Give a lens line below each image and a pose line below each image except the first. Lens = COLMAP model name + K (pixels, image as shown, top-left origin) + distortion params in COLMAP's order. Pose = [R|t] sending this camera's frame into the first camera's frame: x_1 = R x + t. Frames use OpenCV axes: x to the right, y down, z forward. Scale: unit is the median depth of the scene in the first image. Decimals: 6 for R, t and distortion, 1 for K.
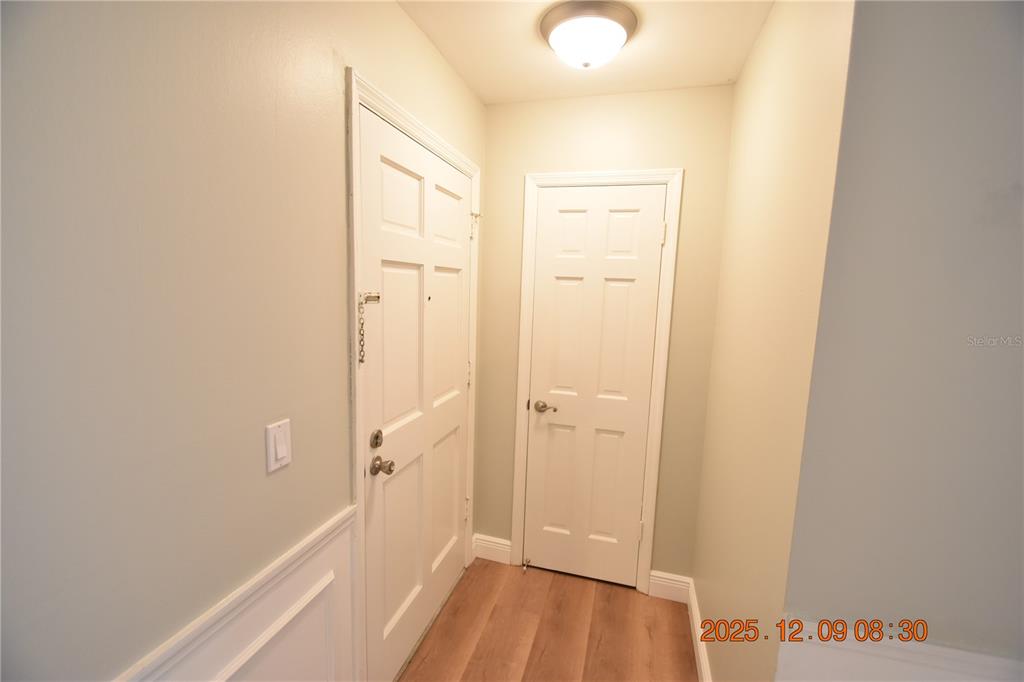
lens RADIAL K [[448.5, 0, 510.5], [0, 448.5, 343.5], [0, 0, 1]] dist [0.014625, -0.017582]
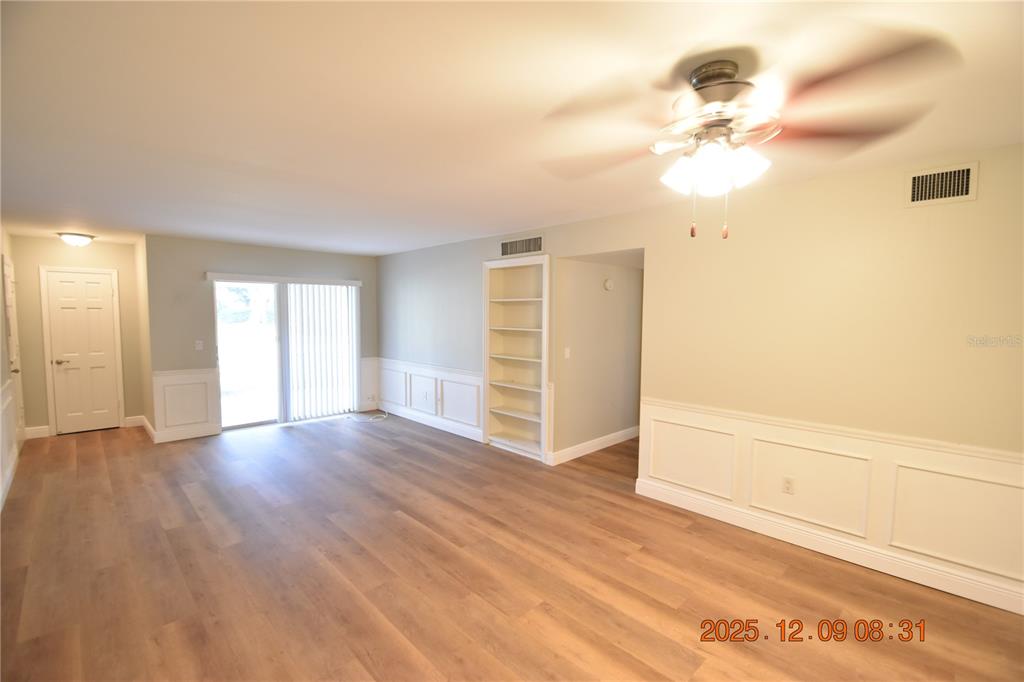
lens RADIAL K [[448.5, 0, 510.5], [0, 448.5, 343.5], [0, 0, 1]] dist [0.014625, -0.017582]
pose [[0.508915, -0.091186, 0.855974, -0.727017], [0.125564, 0.991602, 0.030981, 0.268554], [-0.851610, 0.091713, 0.516090, -2.240475]]
